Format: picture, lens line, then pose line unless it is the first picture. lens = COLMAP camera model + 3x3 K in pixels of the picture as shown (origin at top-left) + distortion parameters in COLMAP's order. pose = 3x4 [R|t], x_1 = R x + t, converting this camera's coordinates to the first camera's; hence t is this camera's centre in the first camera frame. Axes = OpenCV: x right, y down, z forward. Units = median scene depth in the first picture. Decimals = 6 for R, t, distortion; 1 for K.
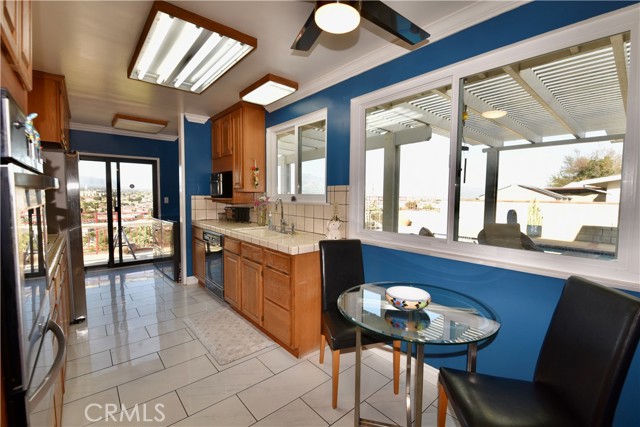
lens RADIAL K [[276.9, 0, 323.3], [0, 276.9, 211.8], [0, 0, 1]] dist [-0.002237, -0.010532]
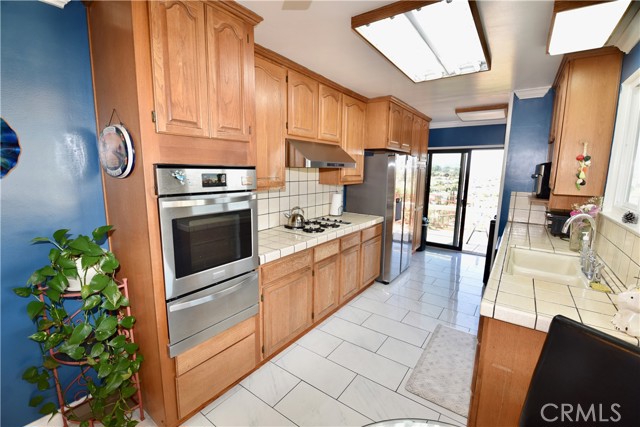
lens RADIAL K [[276.9, 0, 323.3], [0, 276.9, 211.8], [0, 0, 1]] dist [-0.002237, -0.010532]
pose [[0.235145, 0.143193, -0.961355, 0.216311], [-0.070669, 0.988989, 0.130023, -0.074498], [0.969388, 0.037364, 0.242675, 0.292542]]
